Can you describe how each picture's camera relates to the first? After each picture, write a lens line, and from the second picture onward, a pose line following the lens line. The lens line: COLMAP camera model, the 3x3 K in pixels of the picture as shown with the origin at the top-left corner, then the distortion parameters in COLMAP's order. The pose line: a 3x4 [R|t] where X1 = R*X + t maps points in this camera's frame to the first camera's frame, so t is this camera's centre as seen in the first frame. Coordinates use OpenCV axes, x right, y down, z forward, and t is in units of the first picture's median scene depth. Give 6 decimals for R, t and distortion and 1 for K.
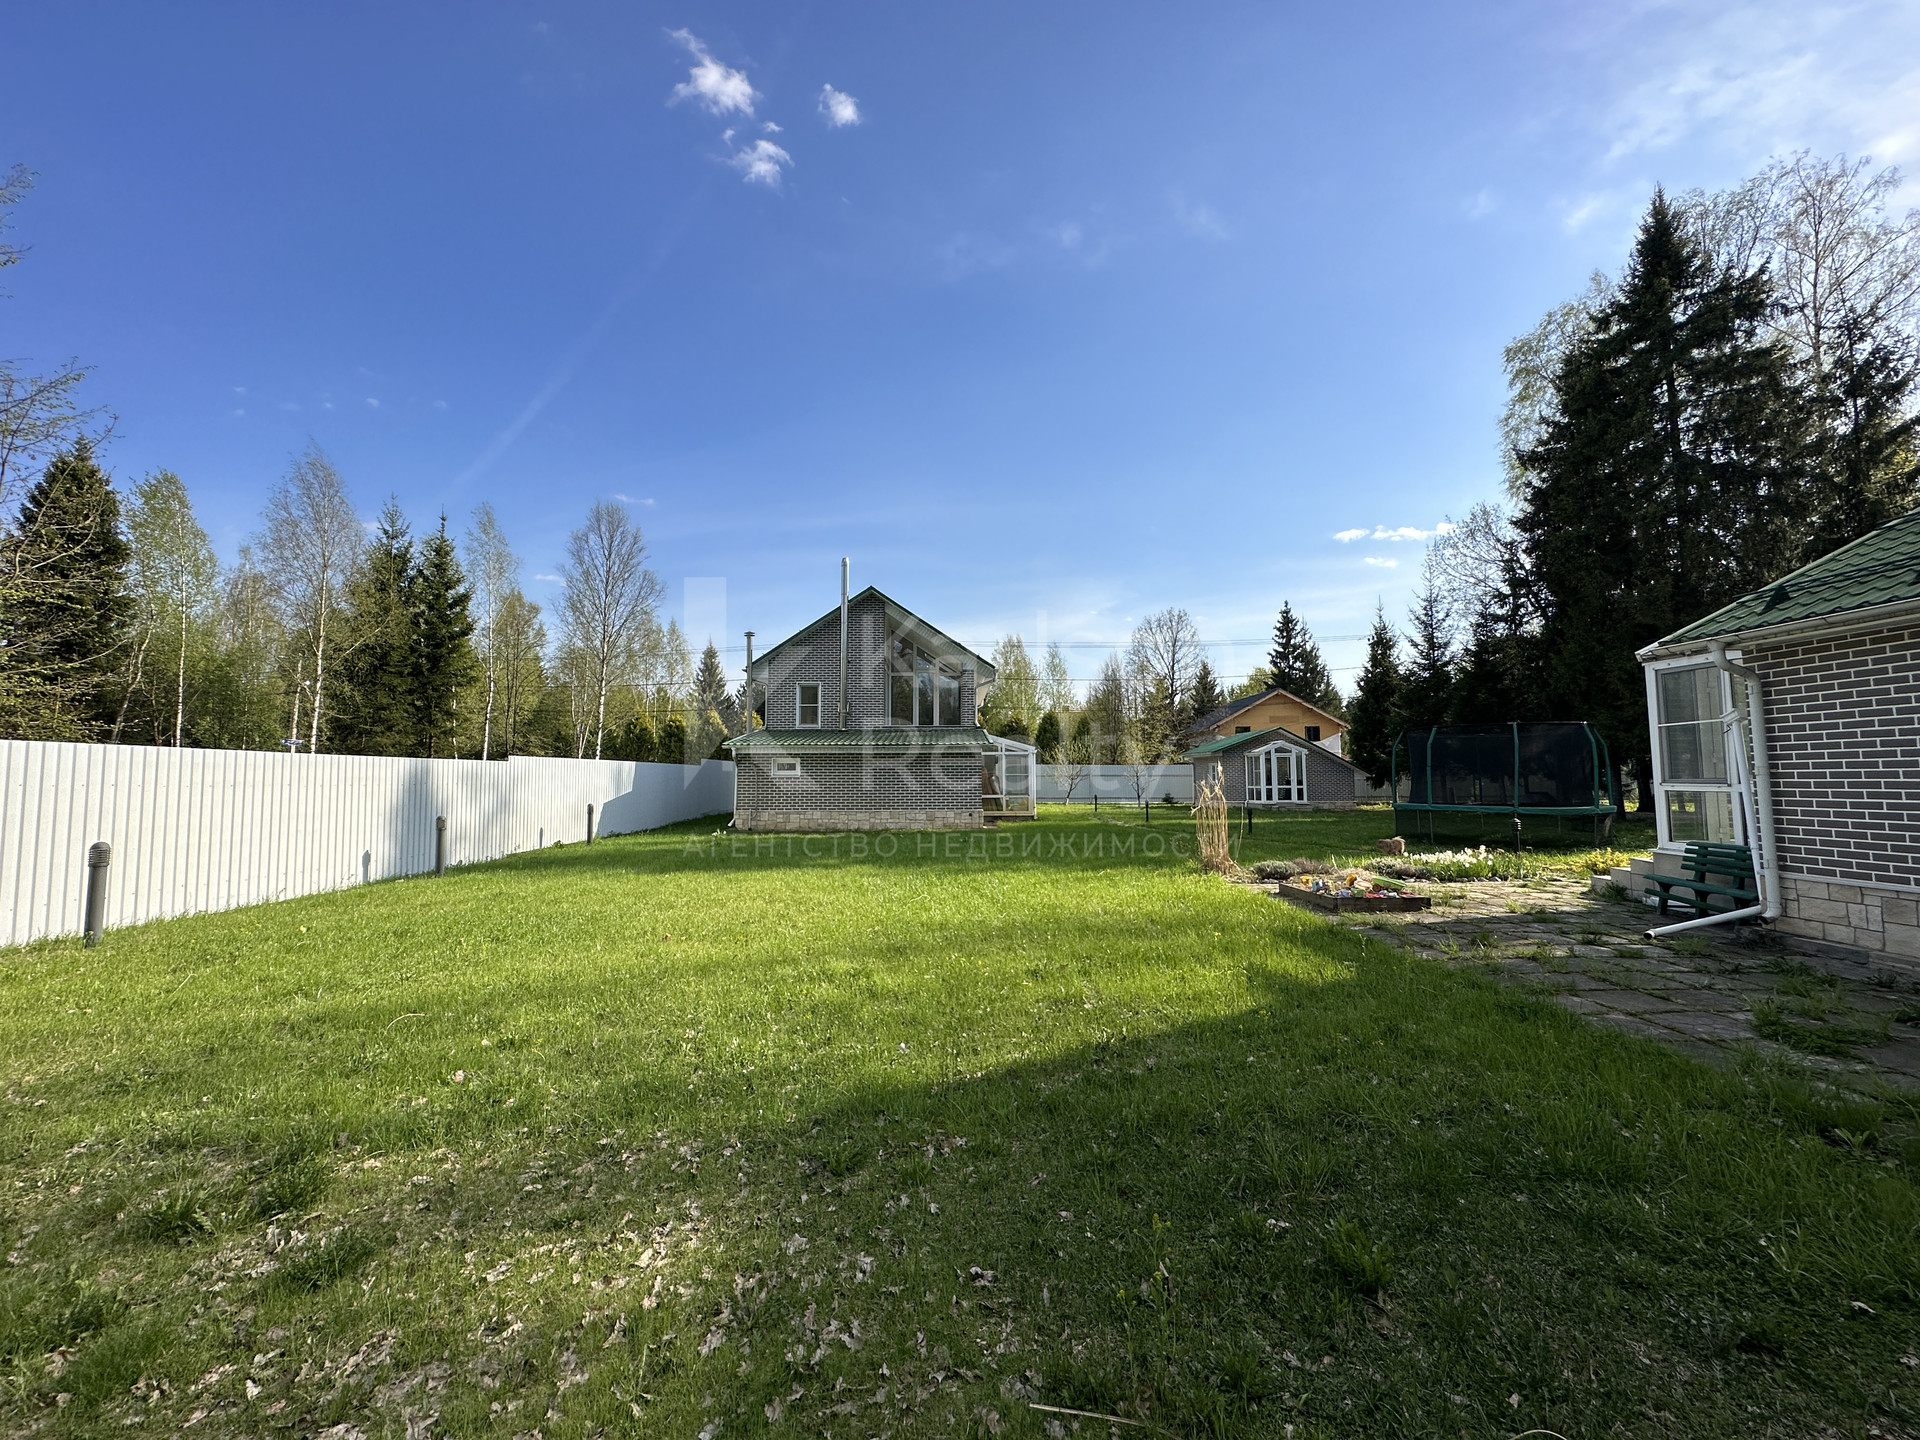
lens RADIAL K [[763.1, 0, 955.3], [0, 763.1, 721.4], [0, 0, 1]] dist [-0.000937, -0.000090]
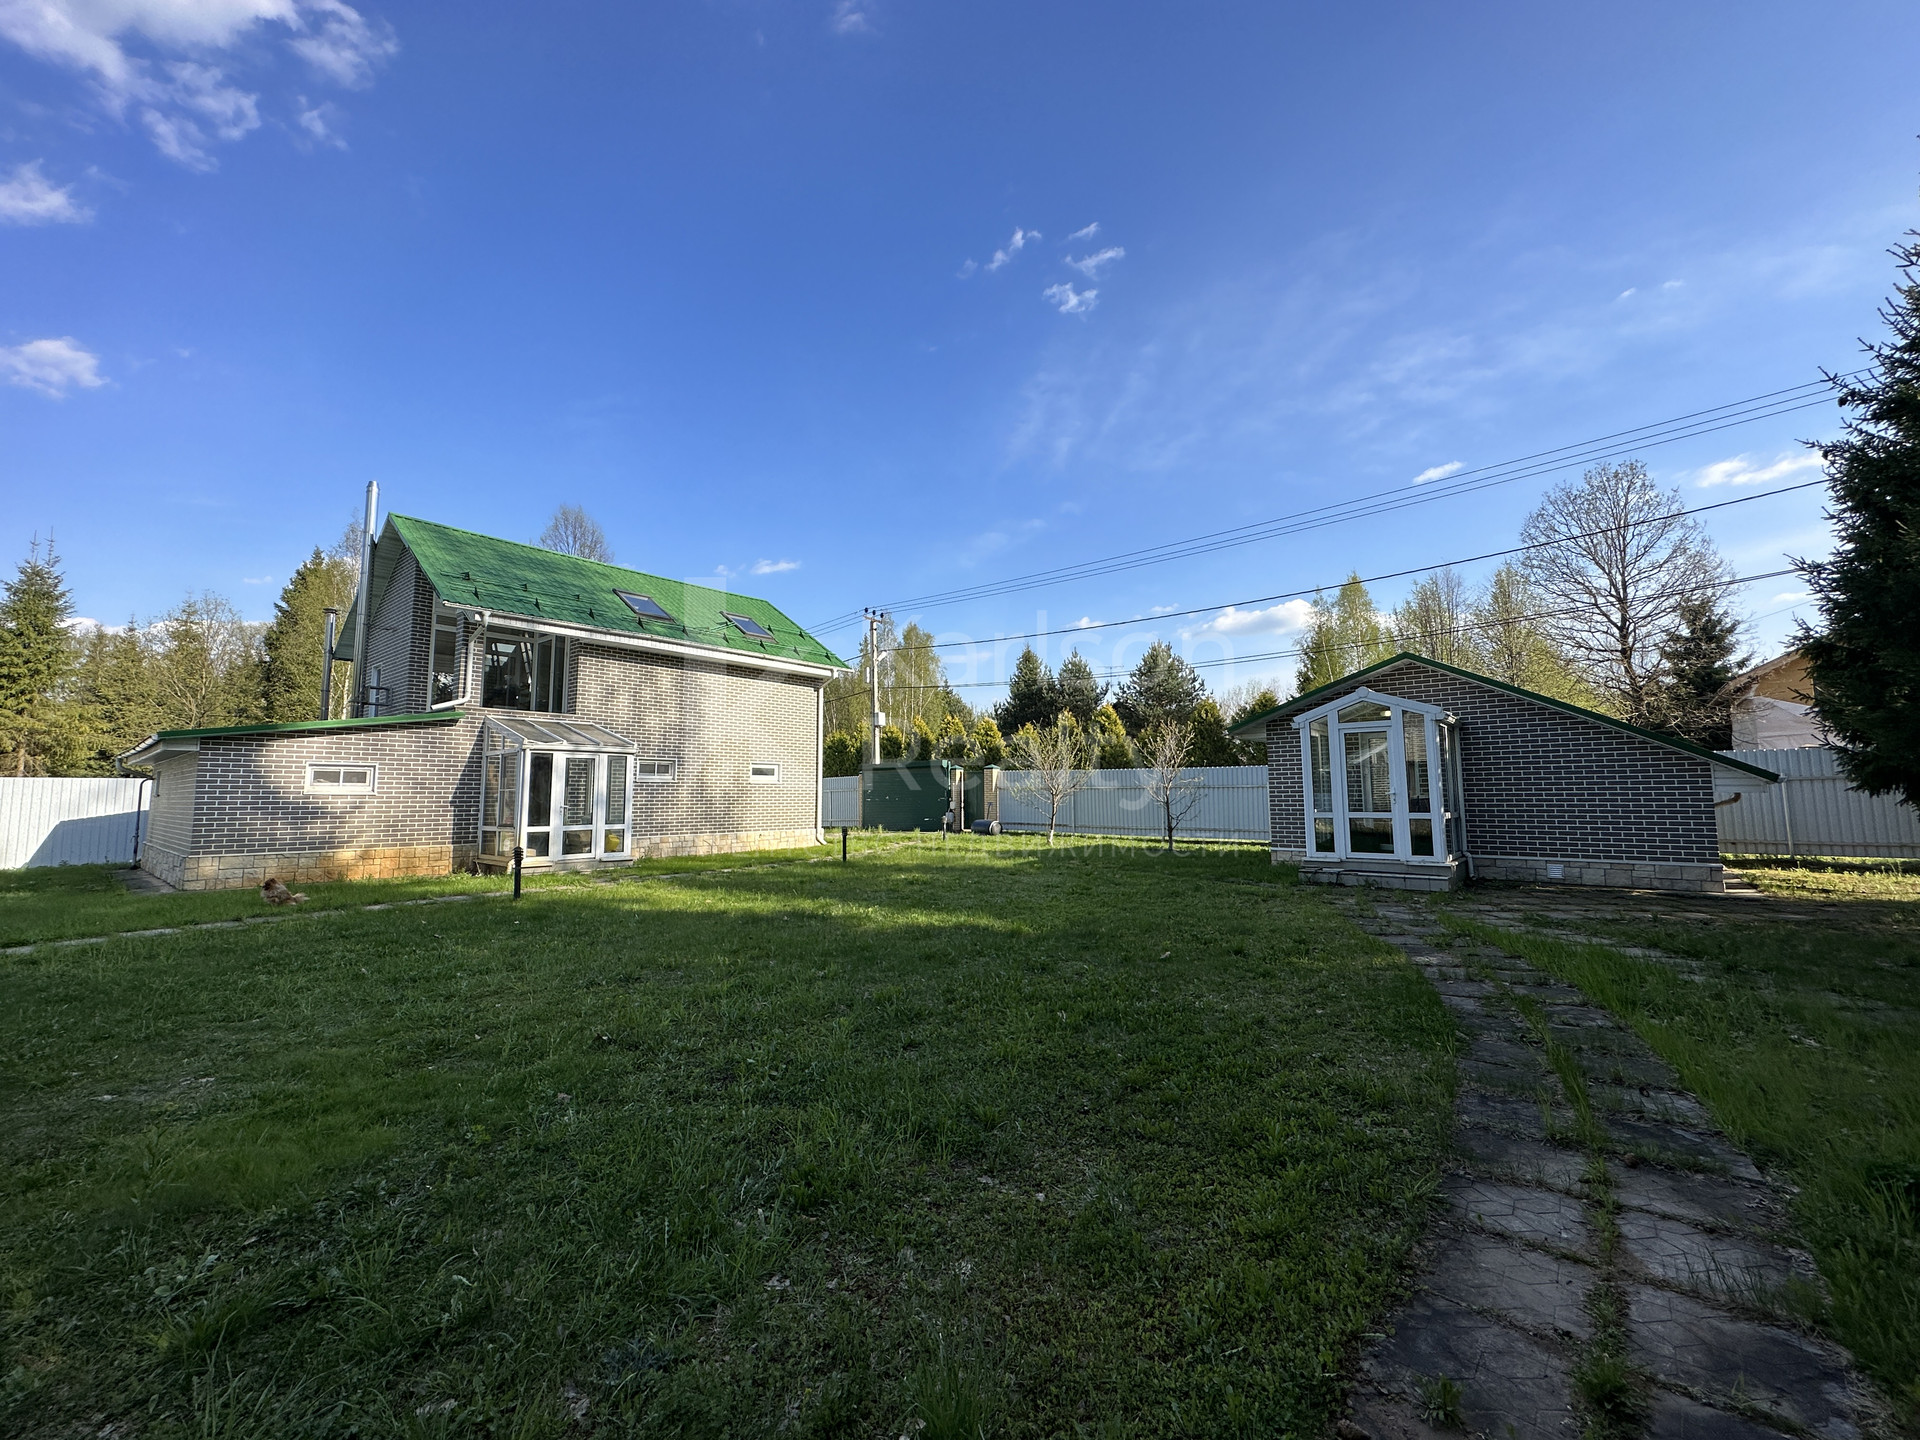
lens RADIAL K [[765.9, 0, 957.9], [0, 765.9, 721.4], [0, 0, 1]] dist [0.000112, 0.000289]
pose [[0.747406, -0.066847, -0.660996, 0.654973], [0.051693, 0.997760, -0.042453, 0.060061], [0.662353, -0.002439, 0.749188, 0.772254]]
